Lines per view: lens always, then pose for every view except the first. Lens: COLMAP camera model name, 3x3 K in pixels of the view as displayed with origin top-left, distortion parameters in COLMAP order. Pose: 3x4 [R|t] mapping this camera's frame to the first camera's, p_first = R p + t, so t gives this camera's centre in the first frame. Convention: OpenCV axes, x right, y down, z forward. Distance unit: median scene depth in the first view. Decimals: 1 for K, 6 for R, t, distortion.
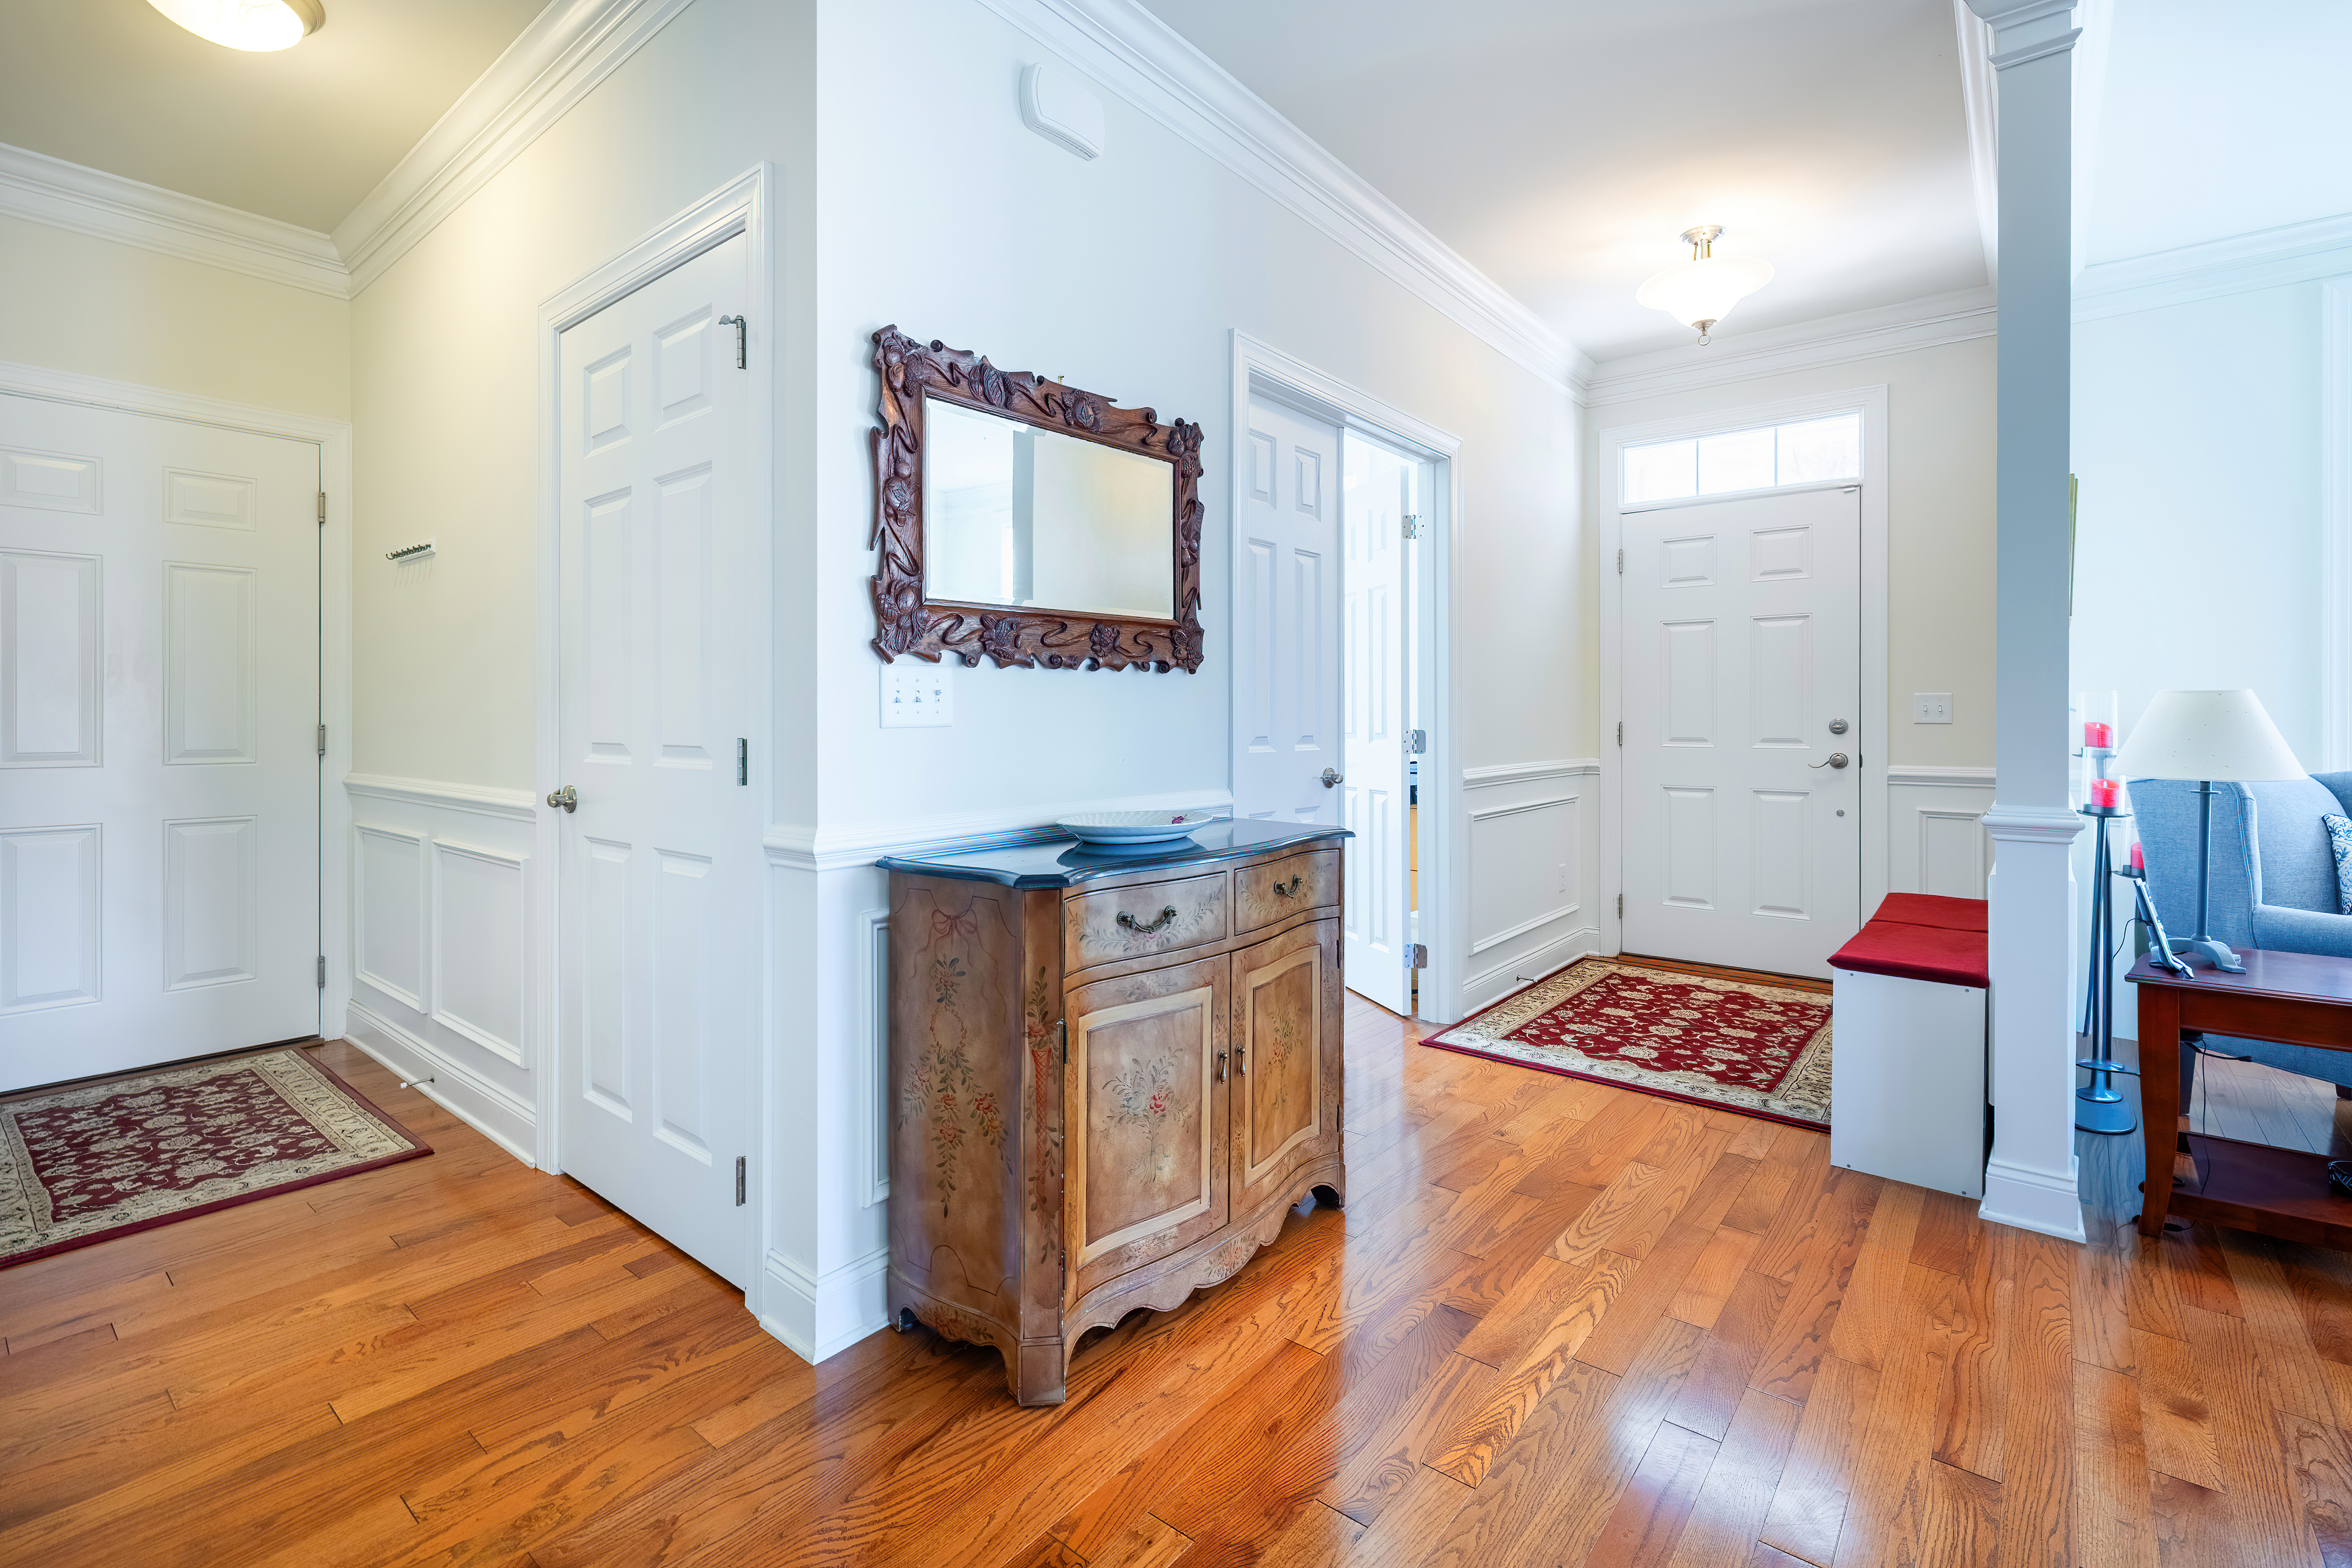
lens RADIAL K [[1036.1, 0, 1175.4], [0, 1036.1, 713.3], [0, 0, 1]] dist [0.002180, 0.000472]
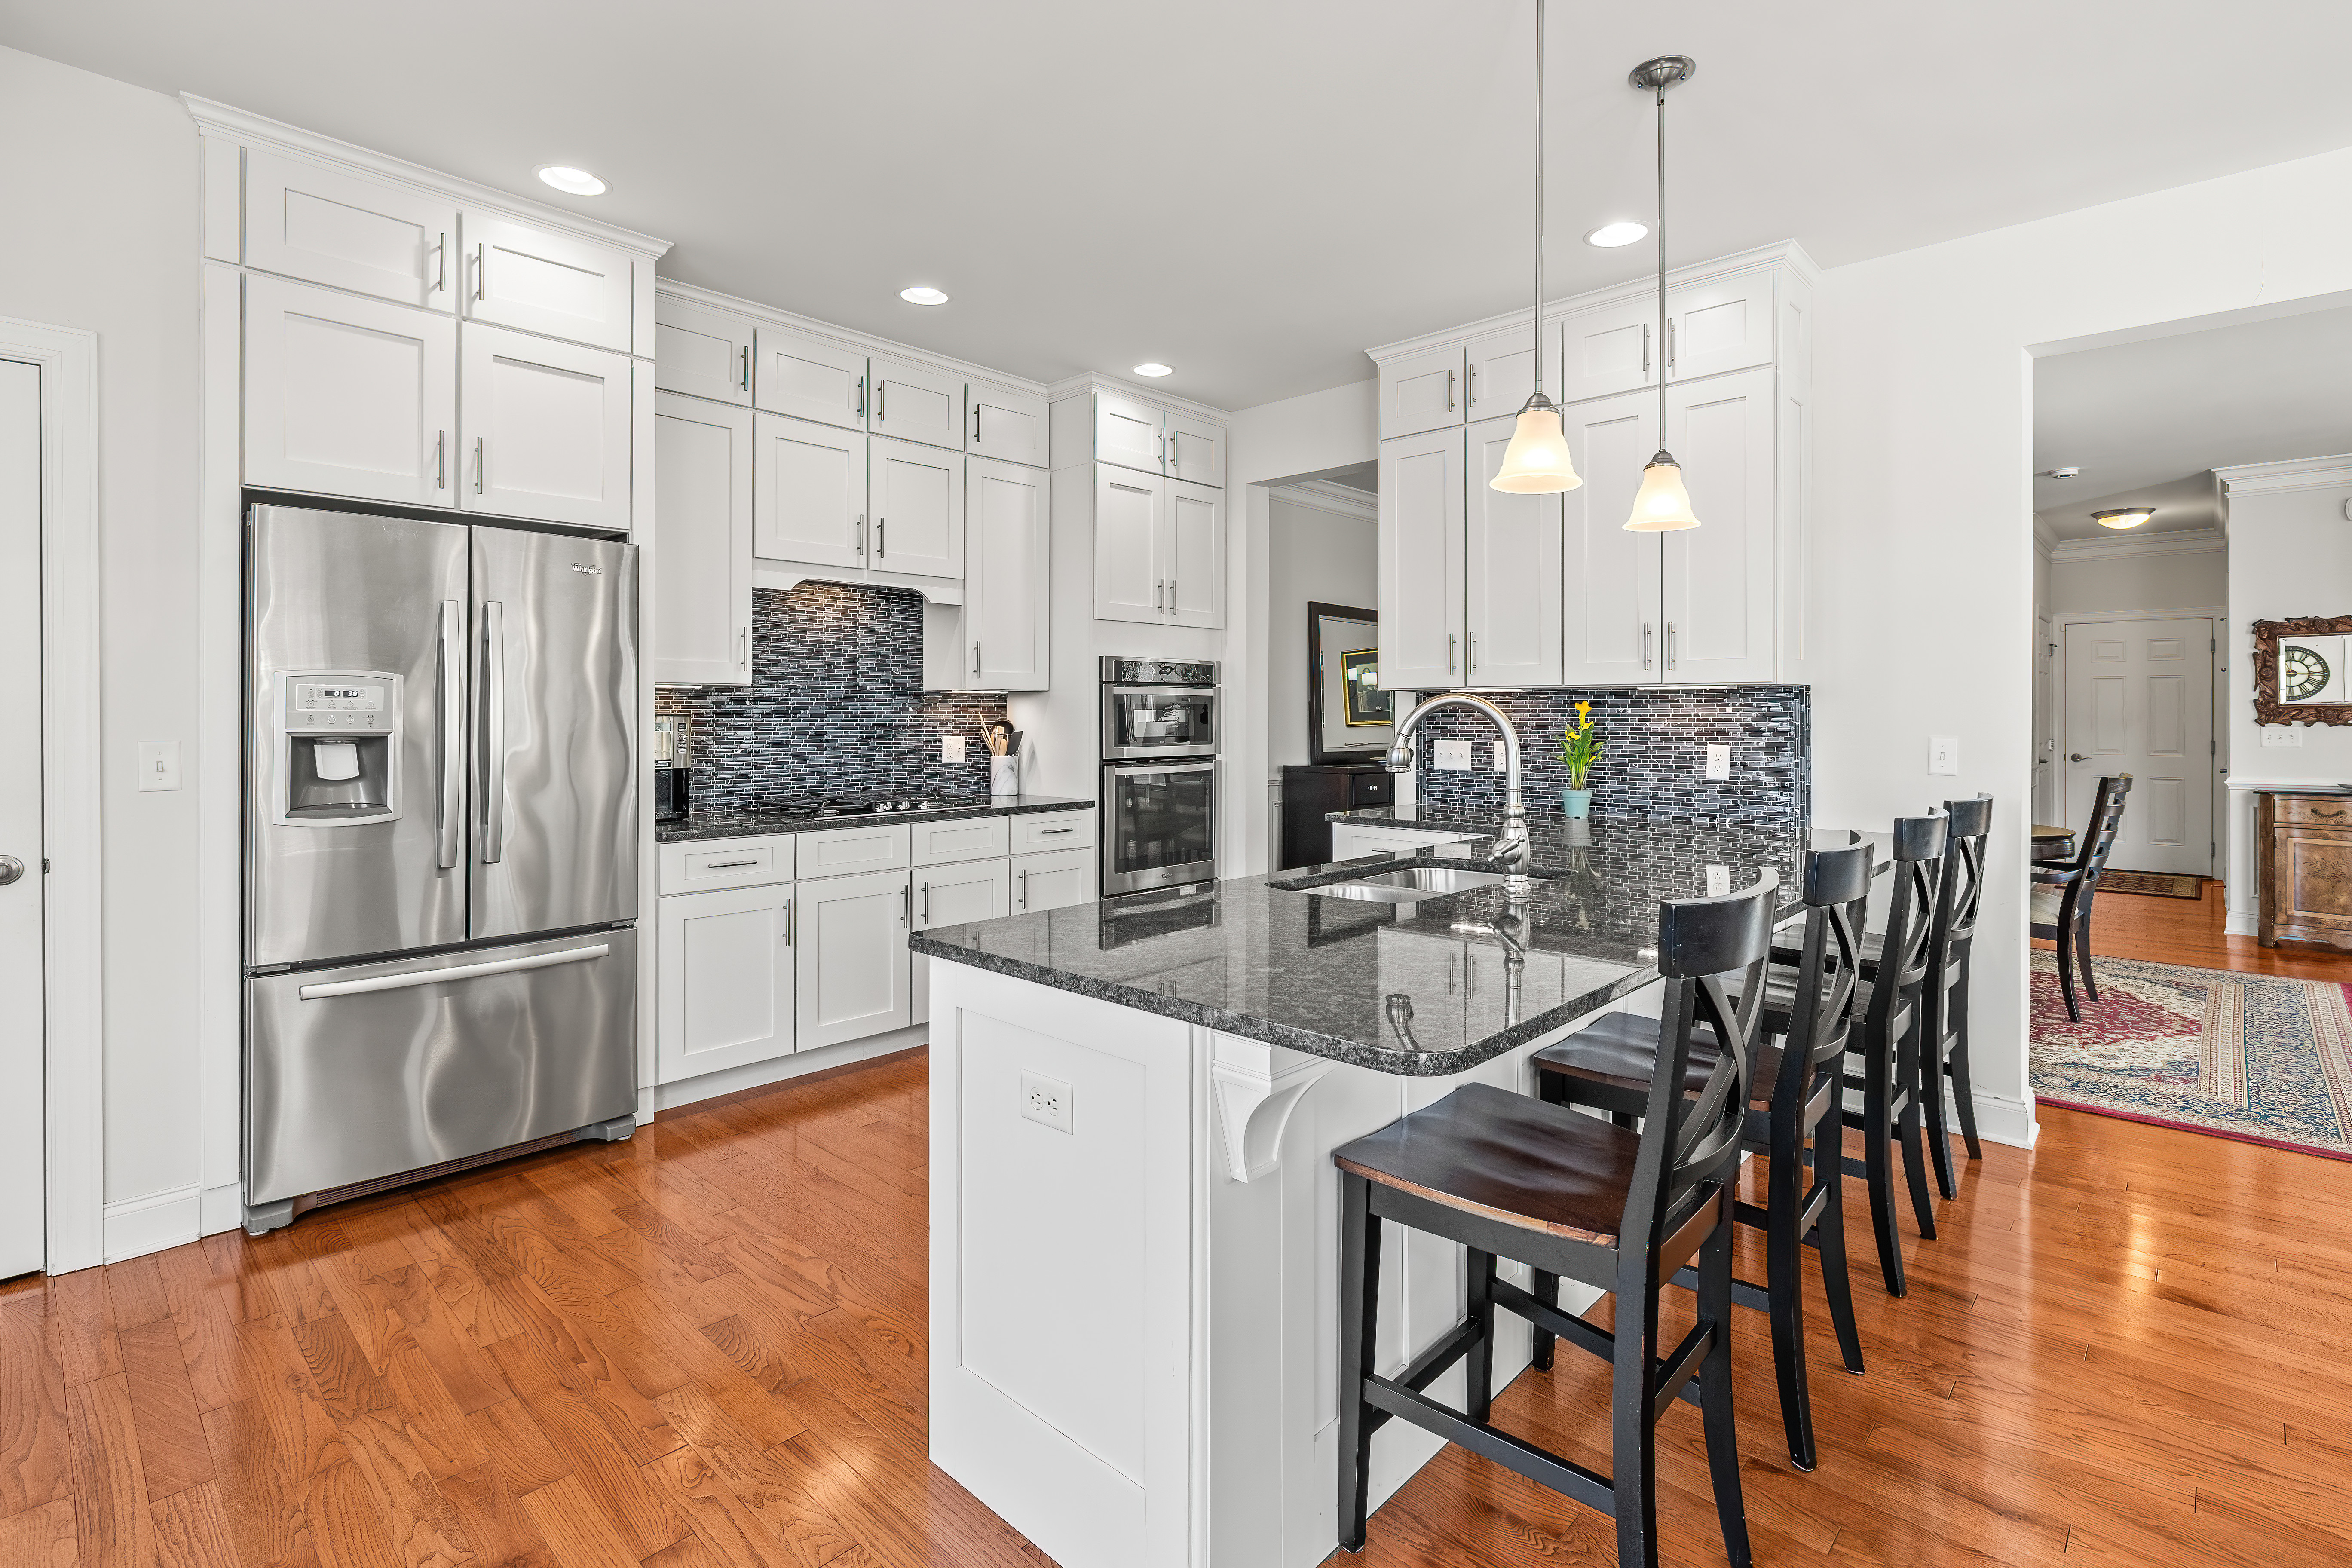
lens RADIAL K [[1109.9, 0, 1209.1], [0, 1109.9, 726.3], [0, 0, 1]] dist [0.000318, -0.000242]
pose [[-0.053055, 0.006059, -0.998573, 3.170316], [0.001958, 0.999980, 0.005964, -0.073454], [0.998590, -0.001638, -0.053066, -1.956760]]
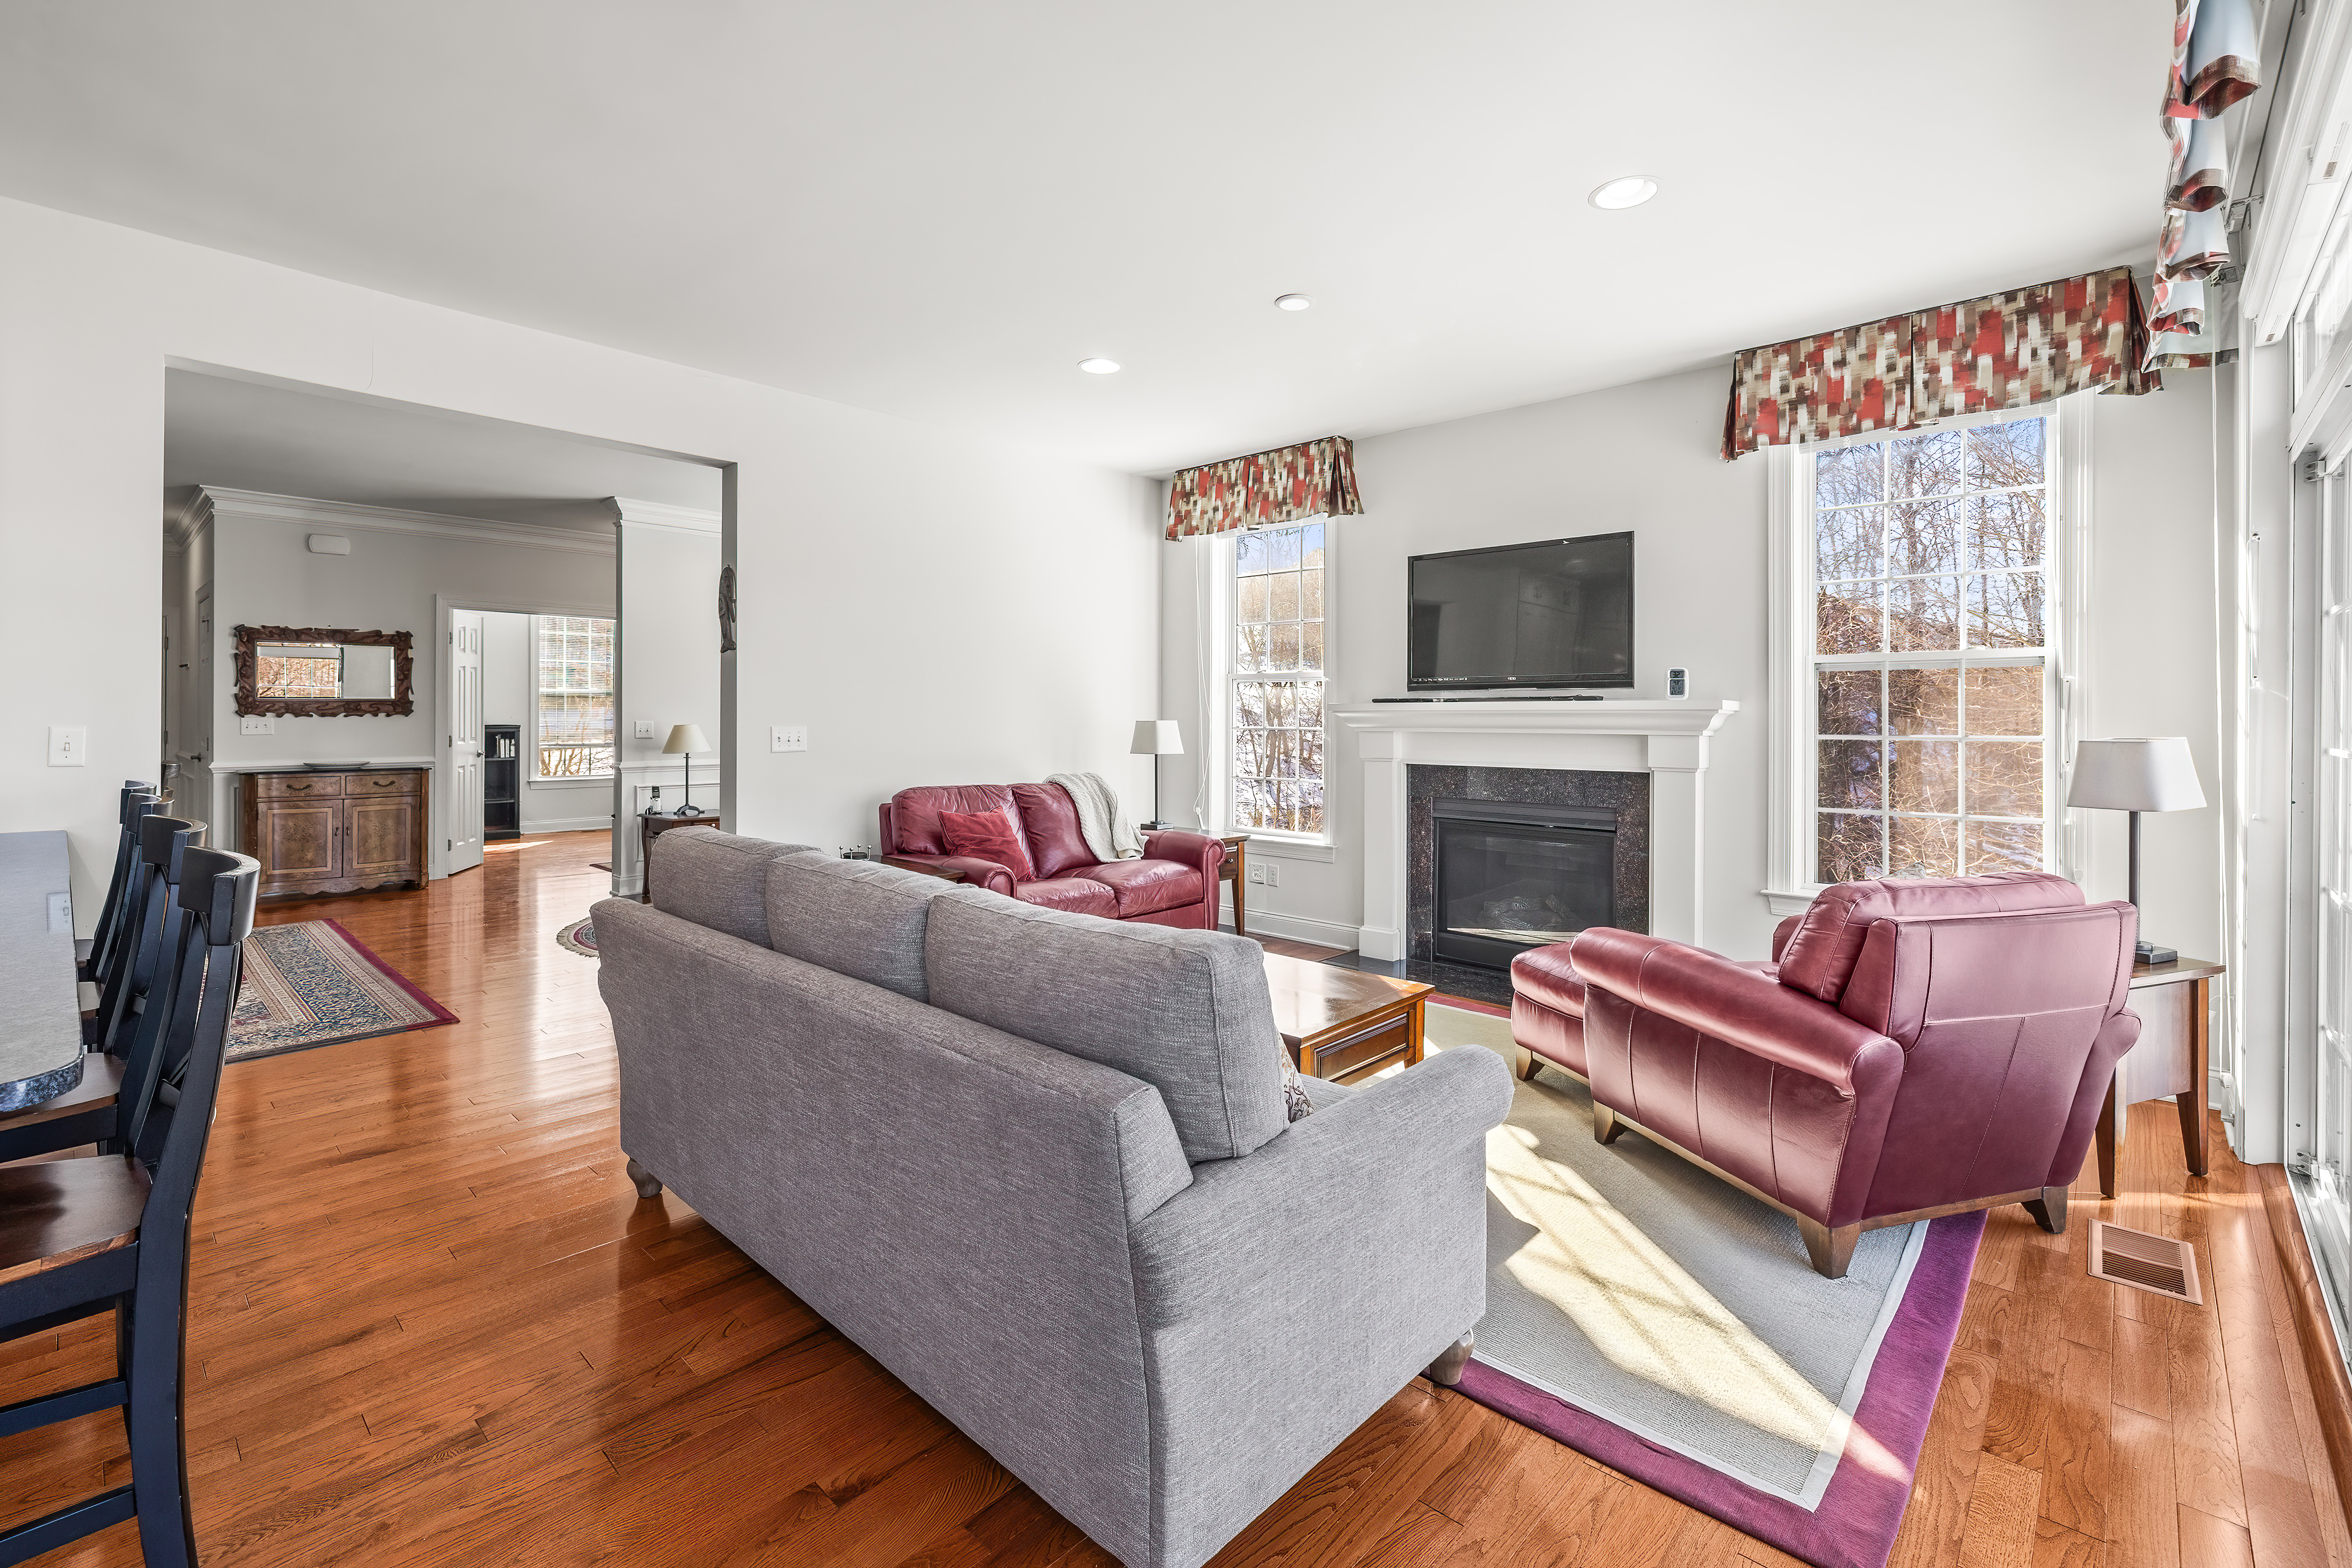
lens RADIAL K [[1036.1, 0, 1175.4], [0, 1036.1, 713.2], [0, 0, 1]] dist [0.002180, 0.000472]
pose [[0.998258, 0.006486, -0.058639, 3.142847], [-0.006670, 0.999973, -0.002945, -0.072167], [0.058618, 0.003331, 0.998275, -2.398433]]
